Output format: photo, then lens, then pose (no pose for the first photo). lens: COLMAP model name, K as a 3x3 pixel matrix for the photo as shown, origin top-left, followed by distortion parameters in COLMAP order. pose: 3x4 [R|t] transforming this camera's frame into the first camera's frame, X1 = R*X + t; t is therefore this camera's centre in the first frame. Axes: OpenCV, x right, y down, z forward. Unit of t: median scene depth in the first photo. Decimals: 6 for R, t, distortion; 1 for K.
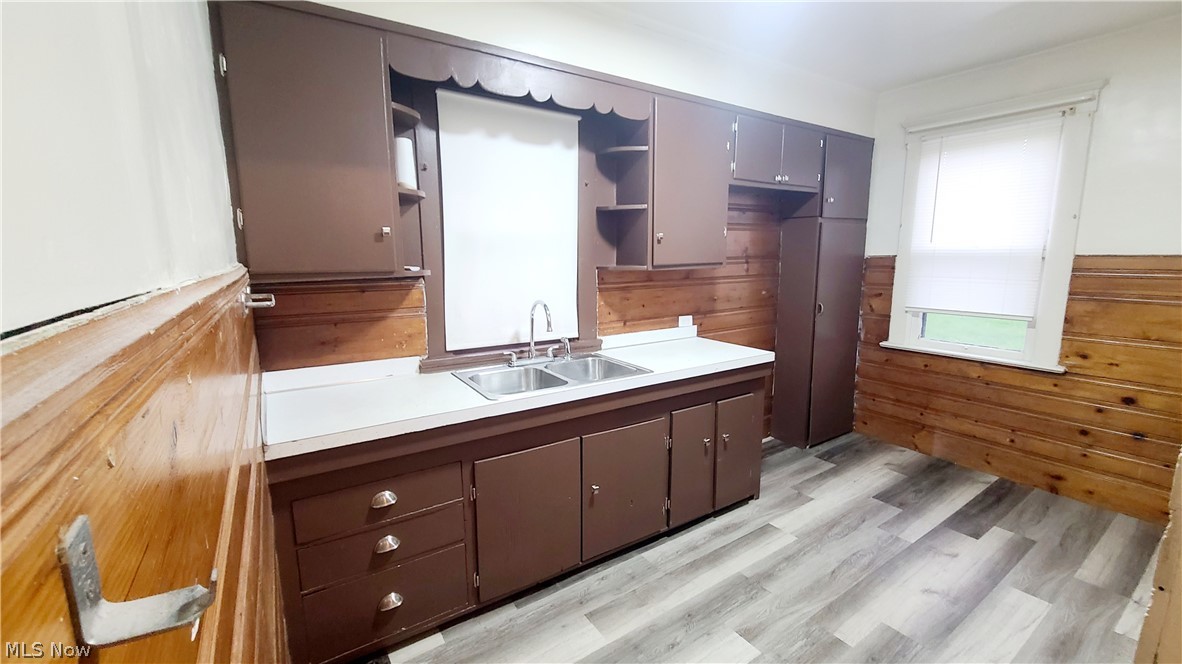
lens RADIAL K [[485.2, 0, 597.1], [0, 485.2, 327.6], [0, 0, 1]] dist [-0.000572, -0.000006]
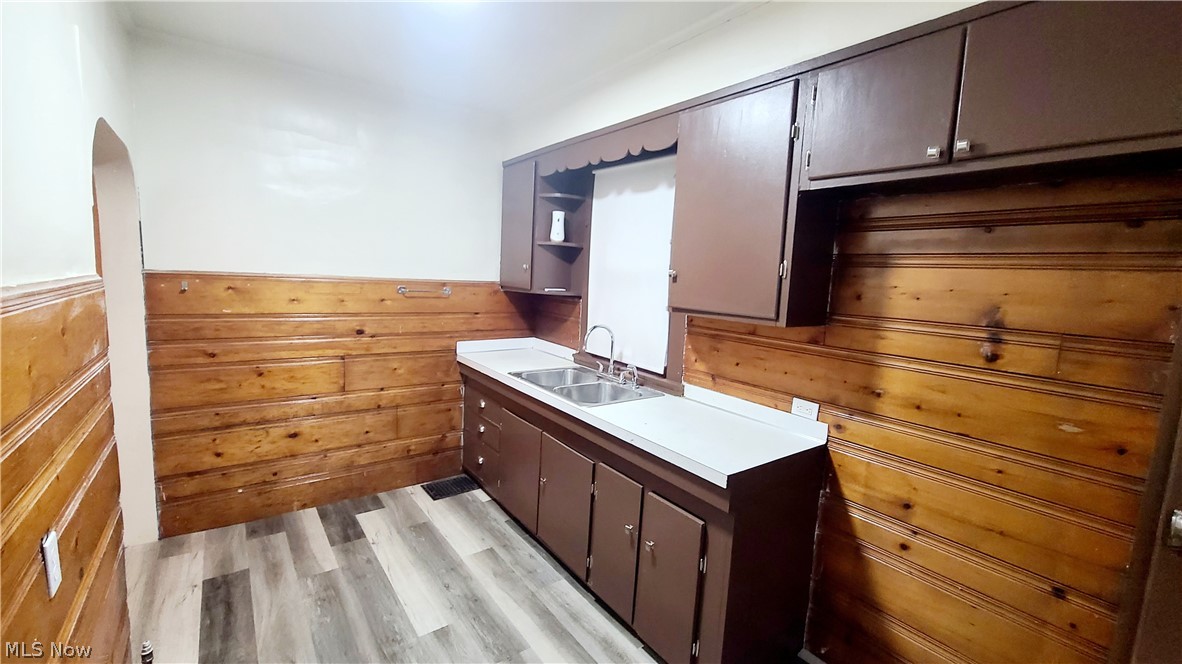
lens RADIAL K [[485.2, 0, 597.1], [0, 485.2, 327.6], [0, 0, 1]] dist [-0.000572, -0.000006]
pose [[0.055009, 0.121108, -0.991114, 0.969527], [-0.204704, 0.972900, 0.107521, -0.159978], [0.977277, 0.196971, 0.078310, 0.821481]]
